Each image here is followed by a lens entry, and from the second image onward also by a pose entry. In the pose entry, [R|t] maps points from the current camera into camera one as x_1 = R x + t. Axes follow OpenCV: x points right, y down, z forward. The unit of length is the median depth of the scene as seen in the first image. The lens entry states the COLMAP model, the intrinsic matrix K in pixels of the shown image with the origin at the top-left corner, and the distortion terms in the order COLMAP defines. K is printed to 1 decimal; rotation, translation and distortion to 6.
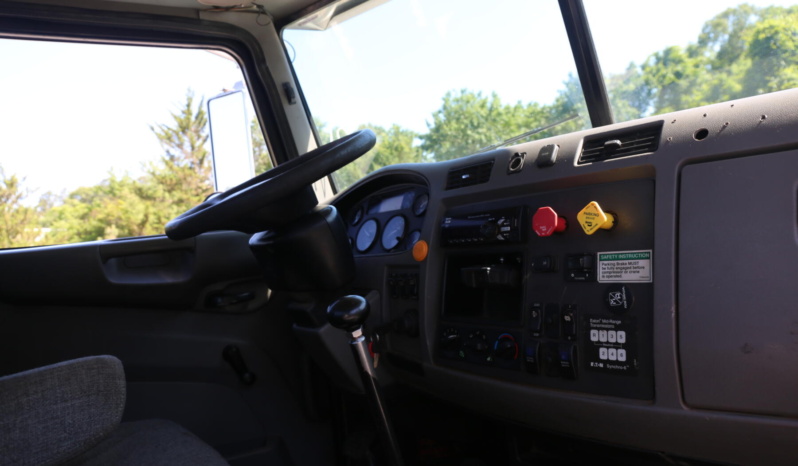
lens RADIAL K [[535.7, 0, 399.0], [0, 535.7, 233.0], [0, 0, 1]] dist [-0.102394, 0.079471]
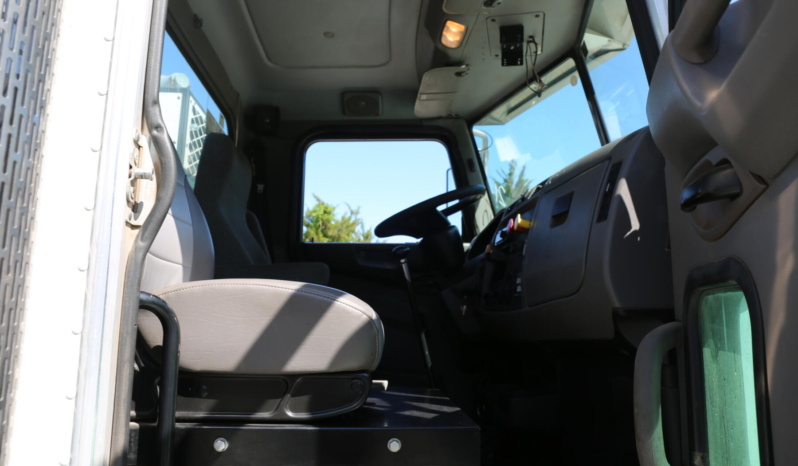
lens RADIAL K [[535.7, 0, 399.0], [0, 535.7, 233.0], [0, 0, 1]] dist [-0.102394, 0.079471]
pose [[0.829713, 0.042153, -0.556597, 0.527501], [-0.112473, 0.989318, -0.092738, 0.119724], [0.546742, 0.139548, 0.825591, -0.446303]]
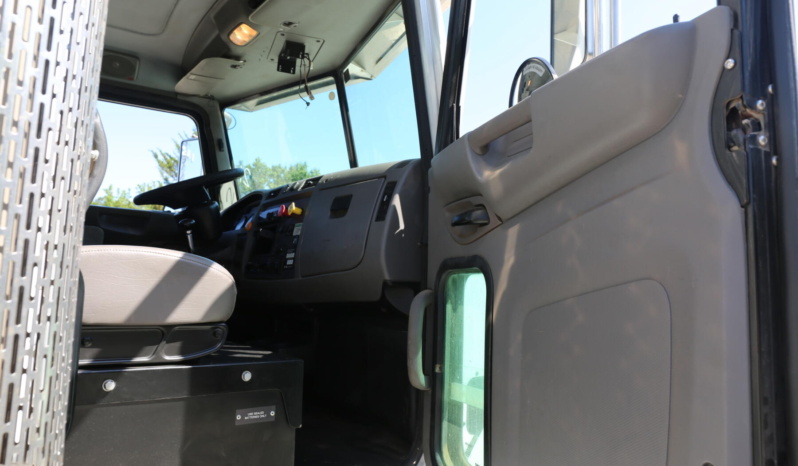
lens RADIAL K [[535.7, 0, 399.0], [0, 535.7, 233.0], [0, 0, 1]] dist [-0.102394, 0.079471]
pose [[0.989178, 0.146331, 0.010729, 0.401947], [-0.144027, 0.982351, -0.119345, 0.148138], [-0.028003, 0.116508, 0.992795, -0.727050]]
